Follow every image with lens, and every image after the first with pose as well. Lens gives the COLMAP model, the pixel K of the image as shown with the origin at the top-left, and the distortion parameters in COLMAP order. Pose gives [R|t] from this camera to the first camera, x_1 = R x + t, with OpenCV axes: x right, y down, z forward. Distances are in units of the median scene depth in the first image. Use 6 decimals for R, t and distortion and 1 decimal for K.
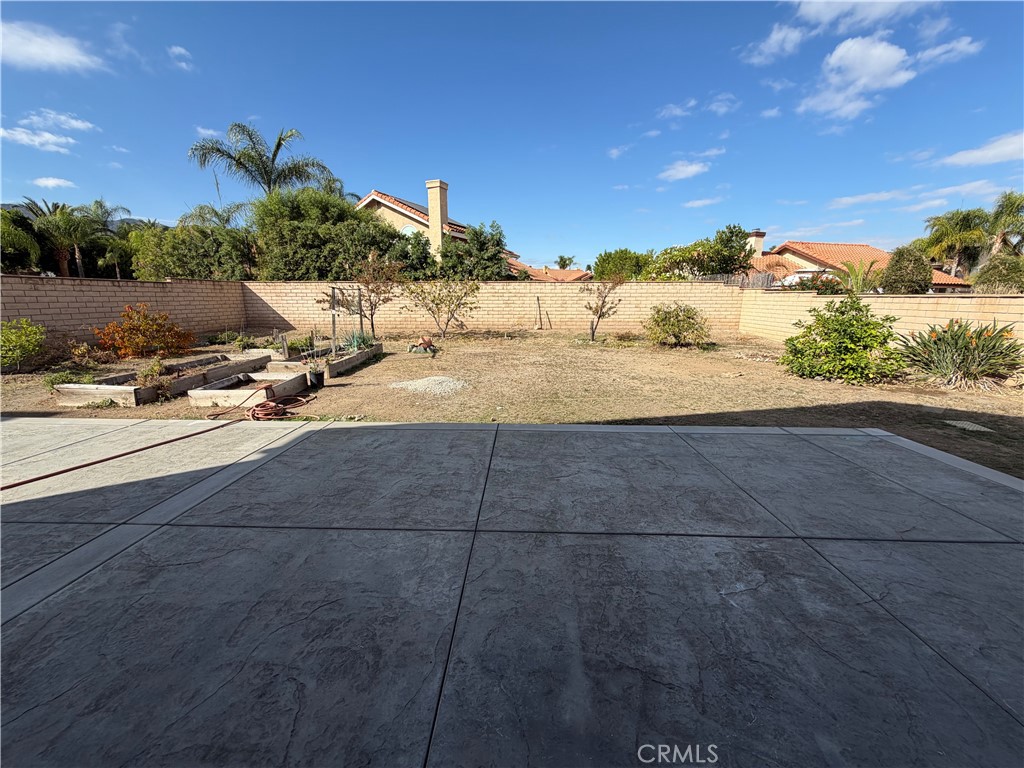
lens RADIAL K [[413.6, 0, 508.3], [0, 413.6, 381.2], [0, 0, 1]] dist [0.002599, -0.001947]
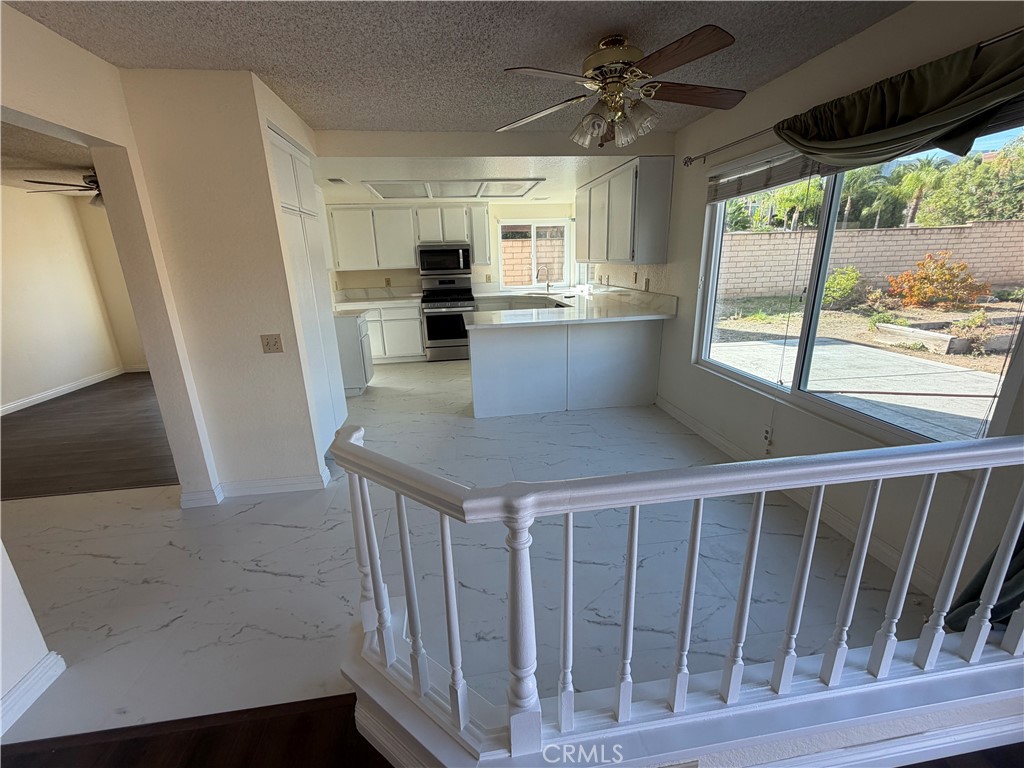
lens RADIAL K [[413.6, 0, 509.3], [0, 413.6, 385.3], [0, 0, 1]] dist [0.002599, -0.001947]
pose [[0.155415, 0.284859, -0.945887, -0.039939], [-0.162808, 0.951814, 0.259893, 0.025826], [0.974341, 0.113607, 0.194303, -0.158010]]
